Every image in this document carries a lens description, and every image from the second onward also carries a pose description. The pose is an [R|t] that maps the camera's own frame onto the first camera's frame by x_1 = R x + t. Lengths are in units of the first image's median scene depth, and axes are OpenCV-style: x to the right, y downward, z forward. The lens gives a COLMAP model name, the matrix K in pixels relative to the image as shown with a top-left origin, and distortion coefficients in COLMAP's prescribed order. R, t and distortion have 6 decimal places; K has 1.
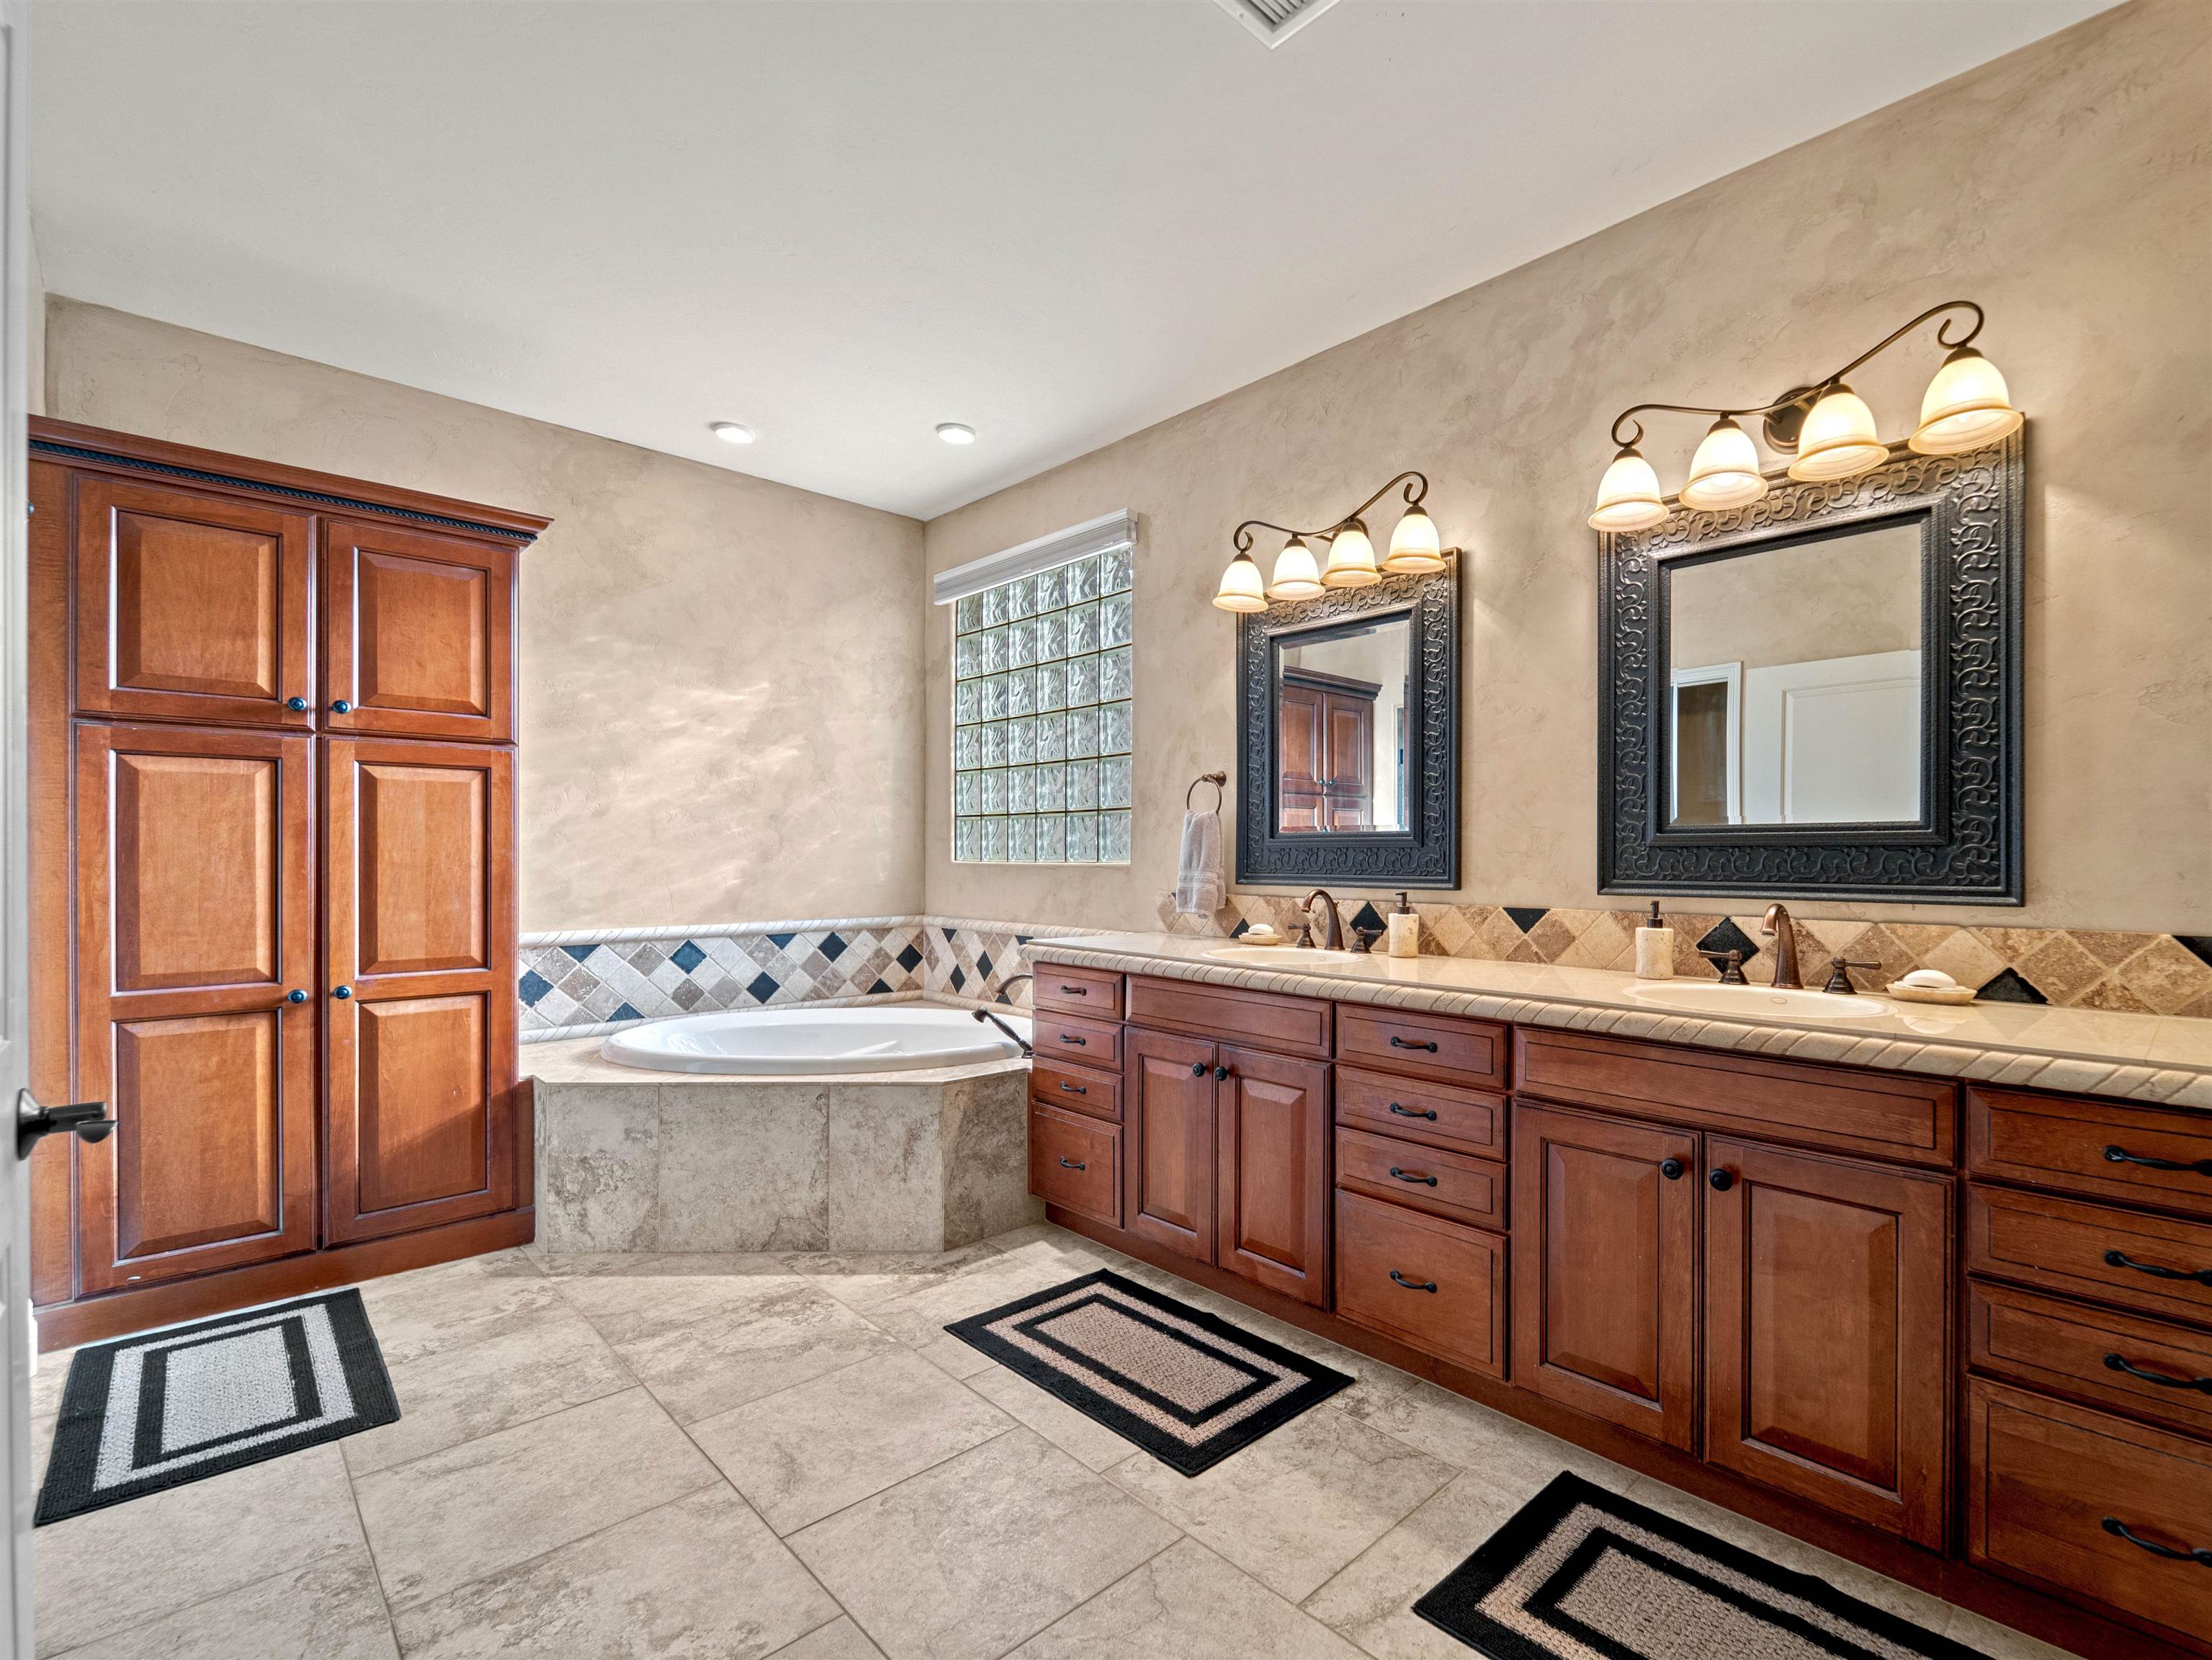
lens RADIAL K [[1028.8, 0, 1243.5], [0, 1028.8, 859.0], [0, 0, 1]] dist [0.000140, -0.006315]
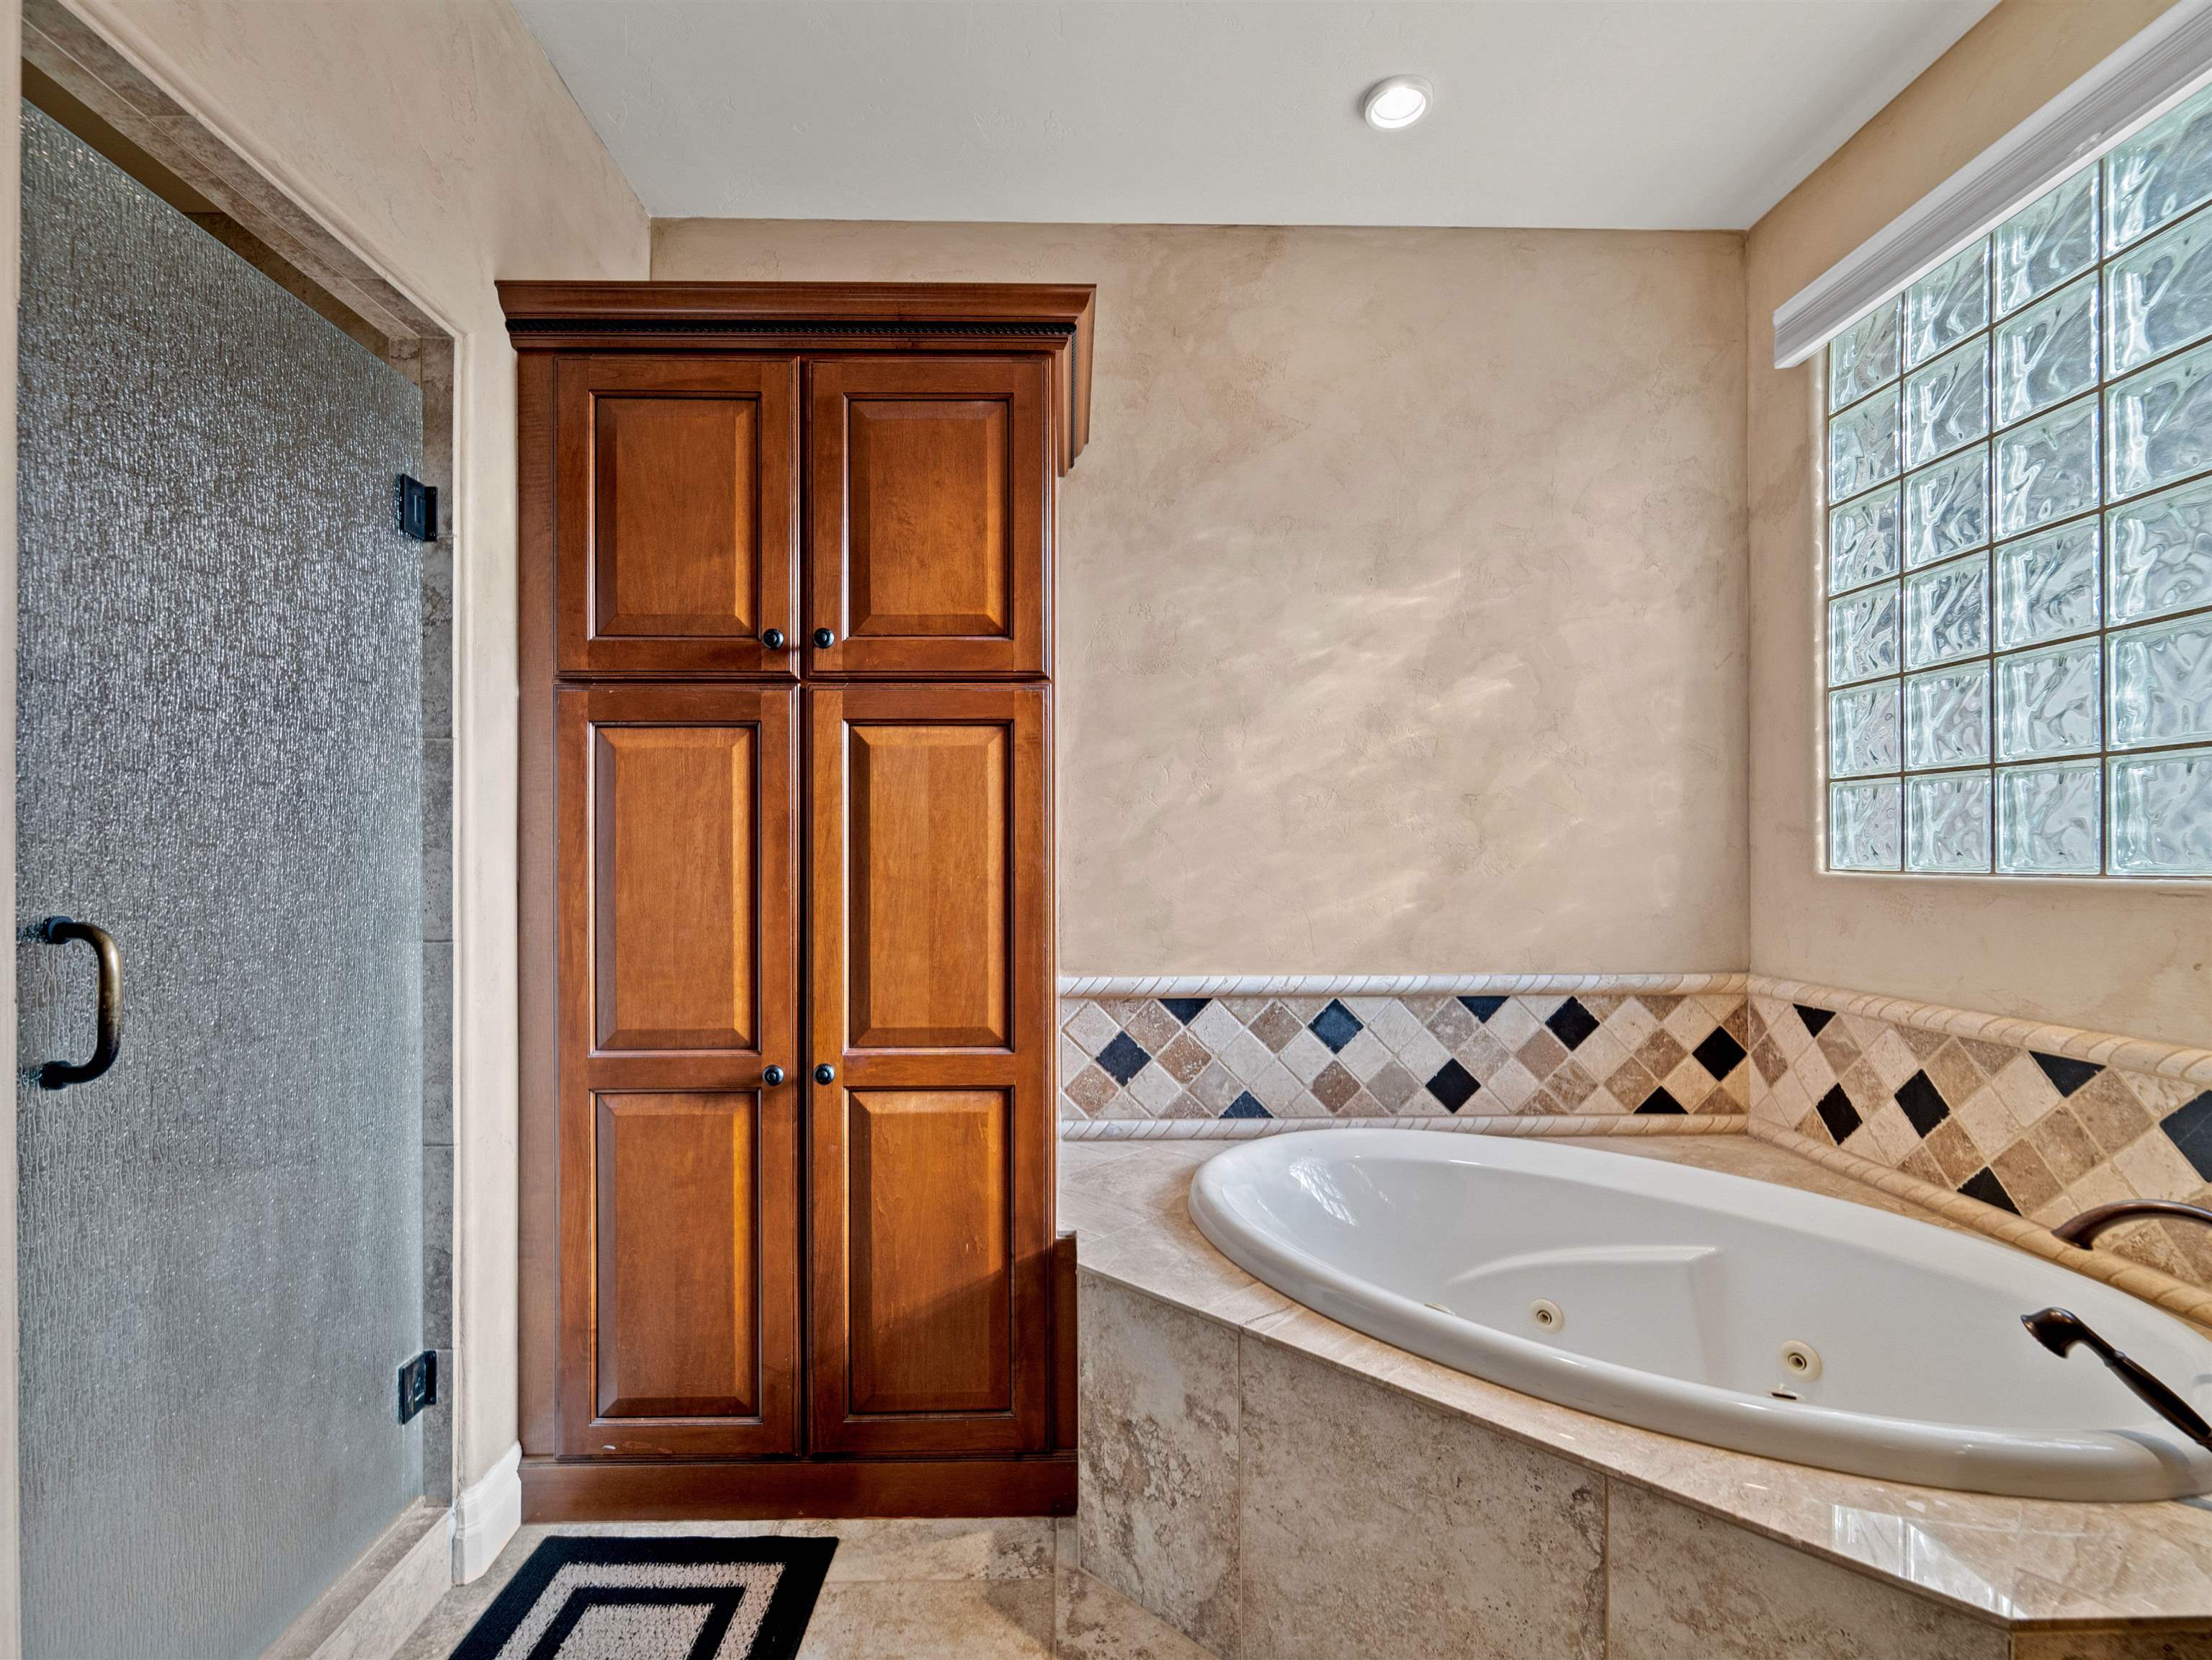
lens RADIAL K [[1019.0, 0, 1096.4], [0, 1019.0, 855.8], [0, 0, 1]] dist [0.010747, -0.000334]
pose [[0.706075, -0.006431, -0.708108, -0.269188], [0.001072, 0.999967, -0.008013, -0.003397], [0.708136, 0.004899, 0.706059, 0.605040]]
